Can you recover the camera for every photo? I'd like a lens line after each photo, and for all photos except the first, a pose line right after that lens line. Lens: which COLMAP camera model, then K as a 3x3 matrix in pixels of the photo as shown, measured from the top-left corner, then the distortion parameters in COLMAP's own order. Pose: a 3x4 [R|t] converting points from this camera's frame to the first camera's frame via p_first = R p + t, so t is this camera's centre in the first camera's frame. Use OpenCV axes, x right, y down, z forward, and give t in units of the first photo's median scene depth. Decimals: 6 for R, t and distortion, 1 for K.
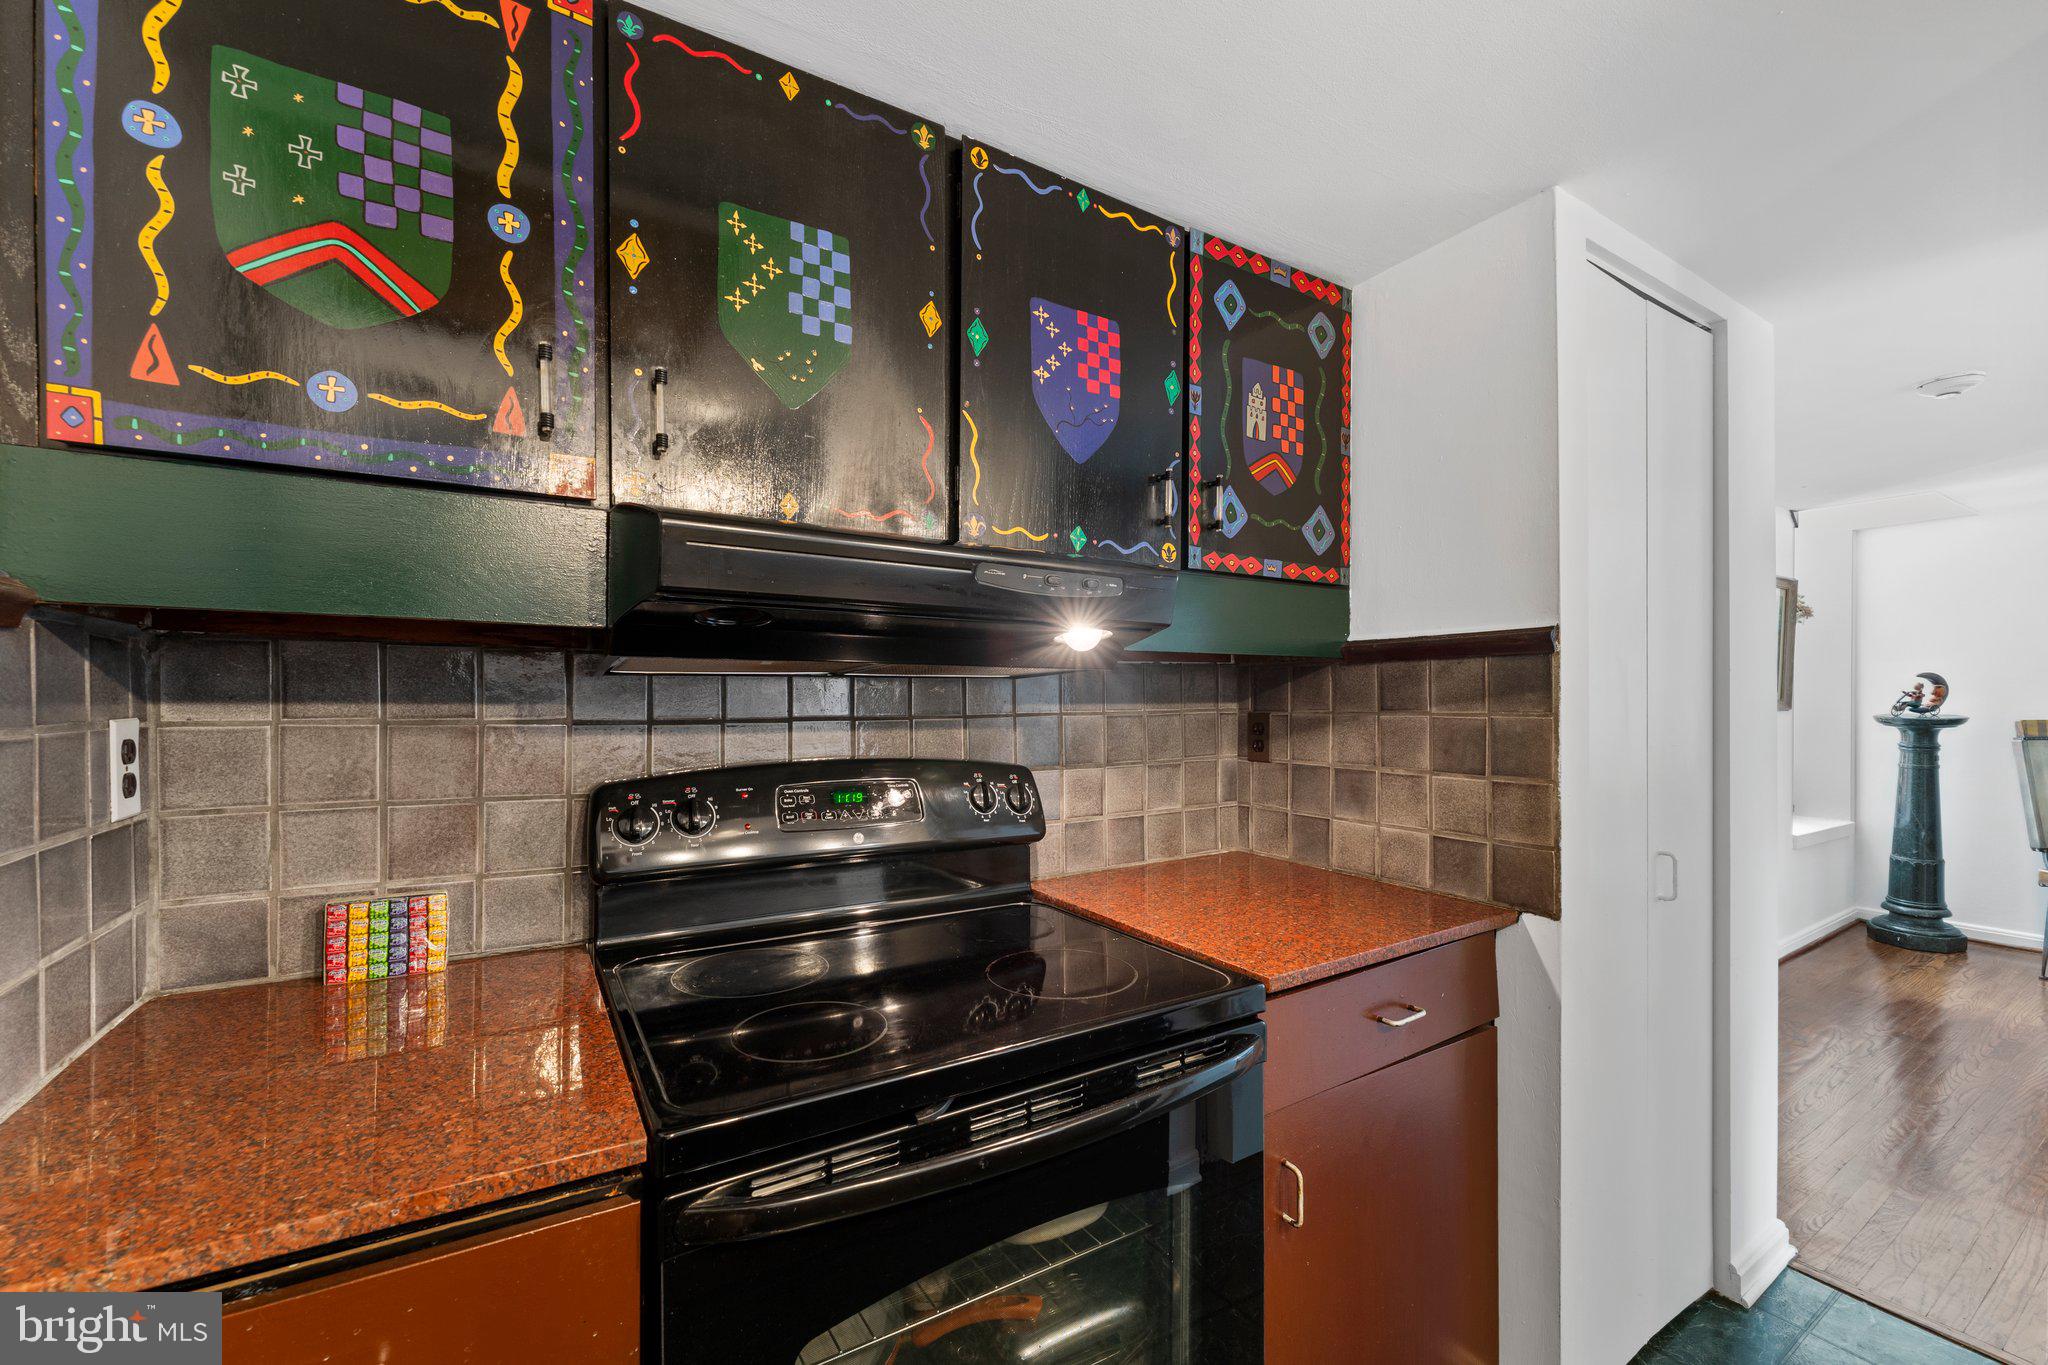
lens RADIAL K [[820.4, 0, 1020.0], [0, 820.4, 699.3], [0, 0, 1]] dist [0.002208, -0.000746]
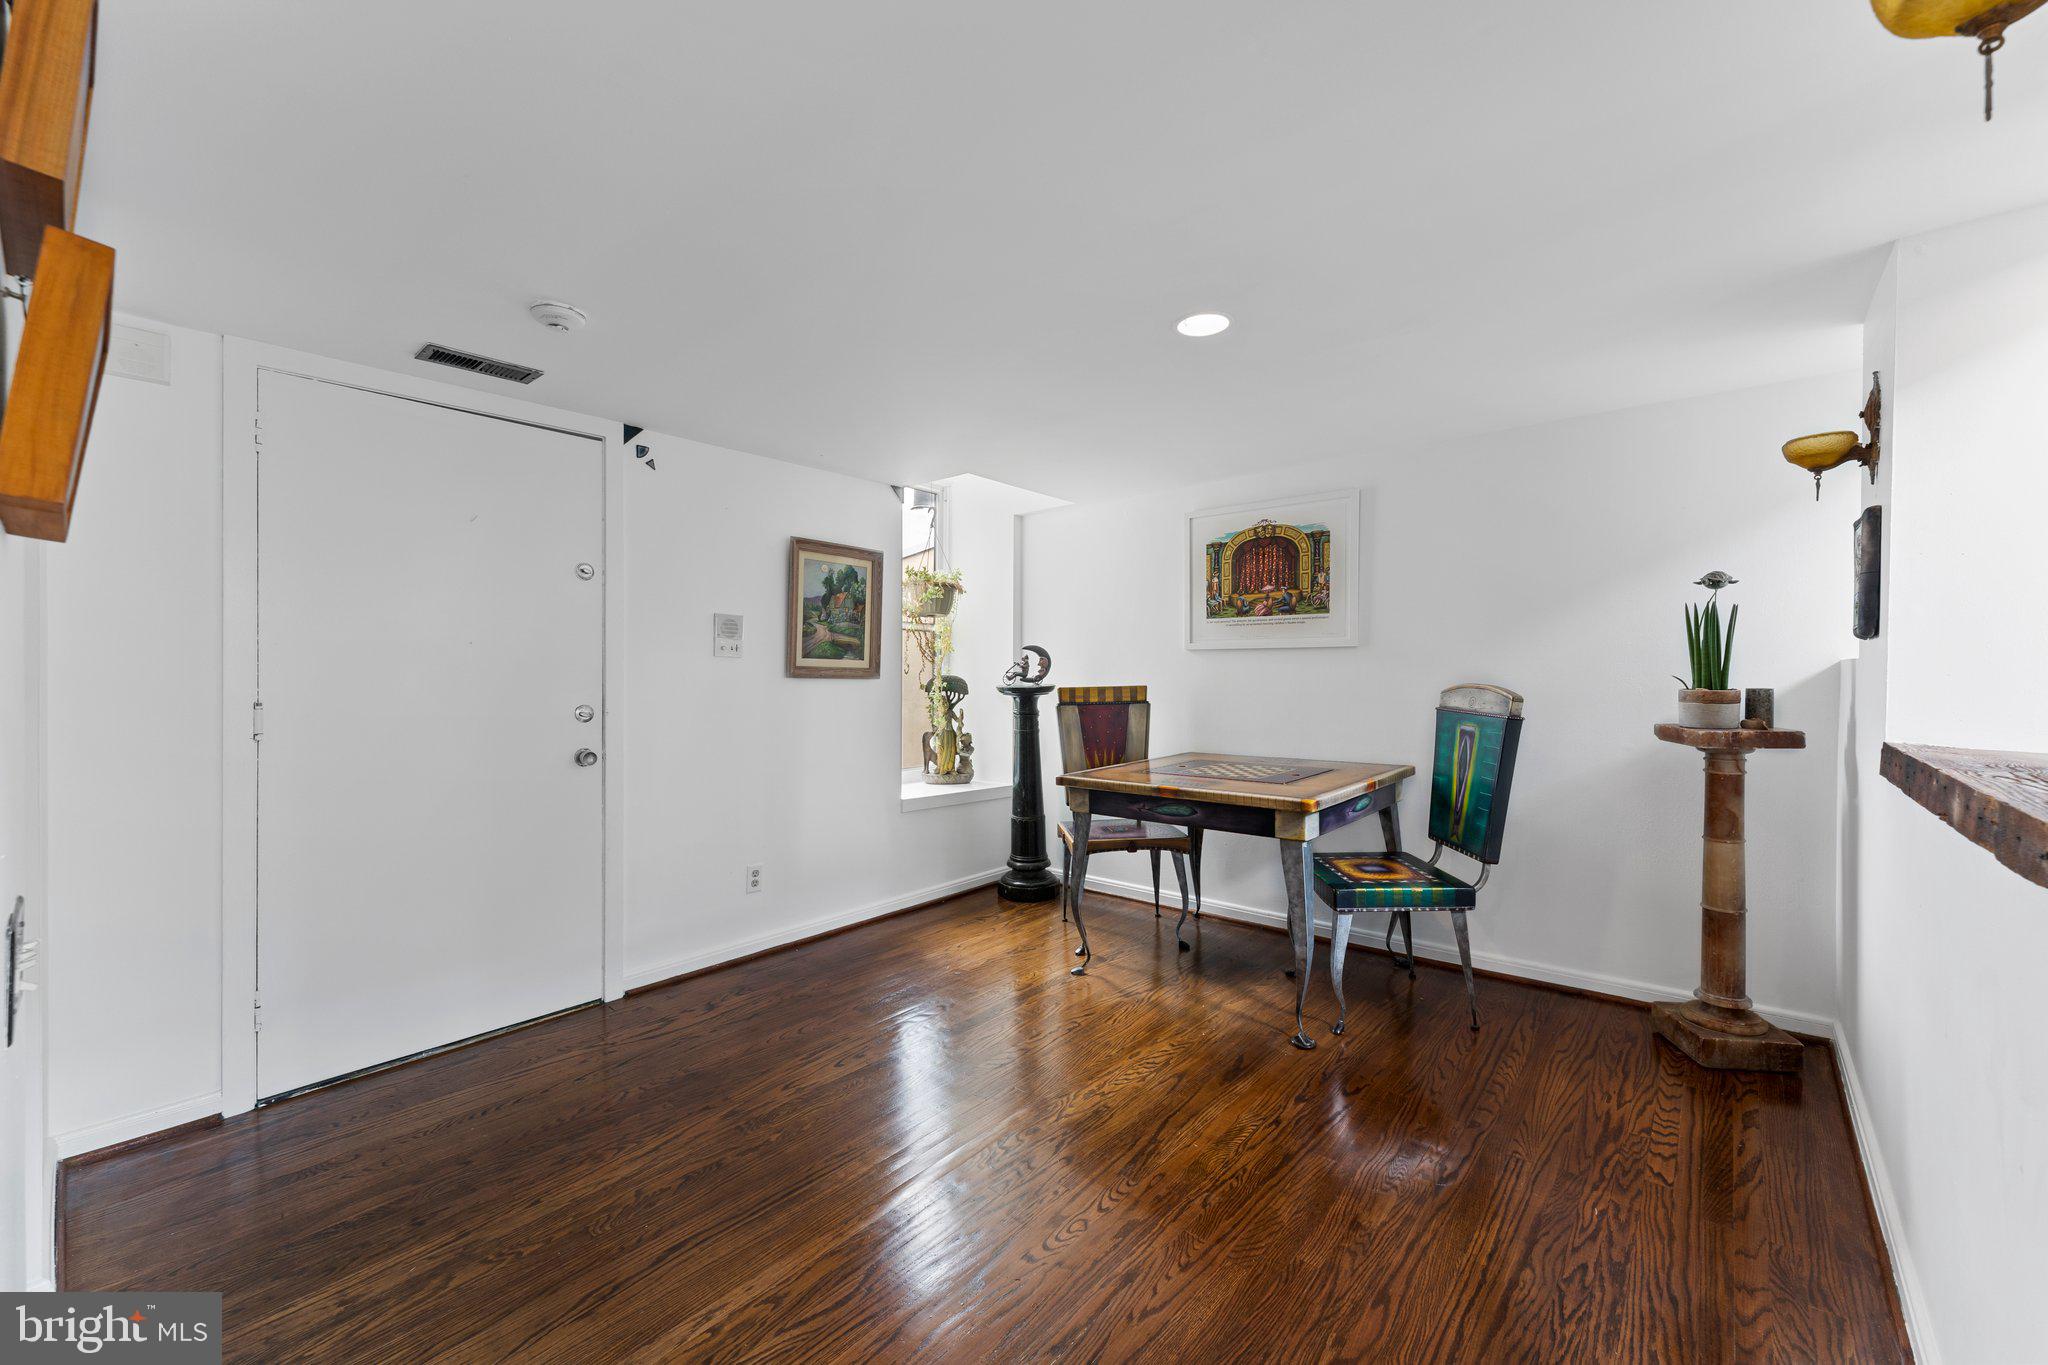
lens RADIAL K [[820.4, 0, 1010.9], [0, 820.4, 676.4], [0, 0, 1]] dist [0.002208, -0.000746]
pose [[0.955483, 0.007921, 0.294938, 2.192147], [-0.004348, 0.999909, -0.012768, 0.065708], [-0.295013, 0.010917, 0.955431, -0.087209]]
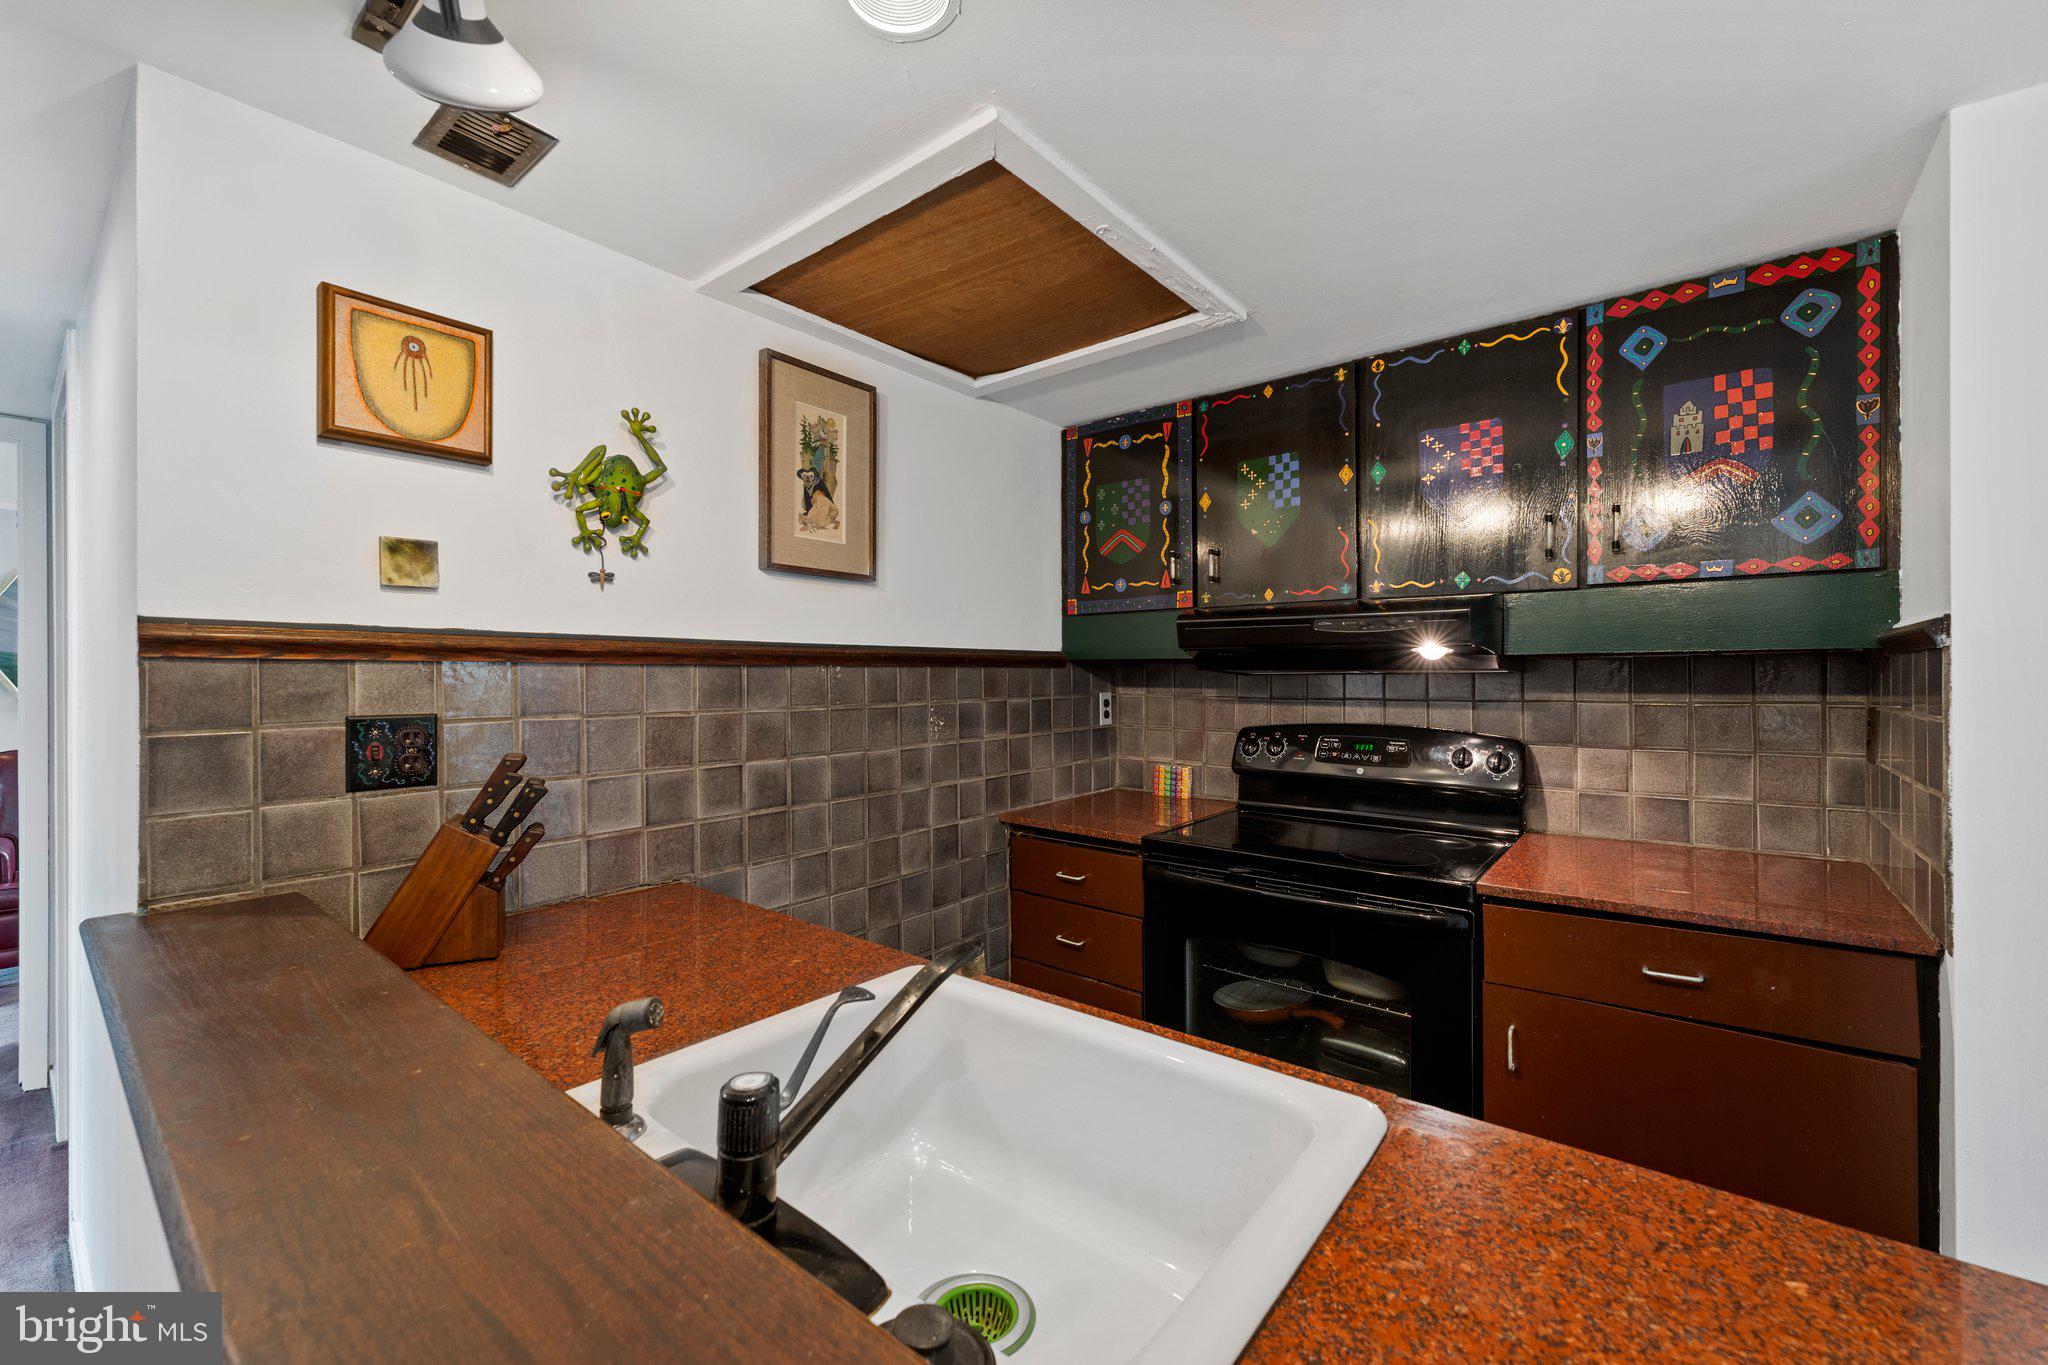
lens RADIAL K [[820.4, 0, 1018.3], [0, 820.4, 670.1], [0, 0, 1]] dist [0.002208, -0.000746]
pose [[0.338710, -0.005962, -0.940872, 1.151448], [0.002178, 0.999982, -0.005553, -0.029771], [0.940888, -0.000169, 0.338717, -0.229943]]
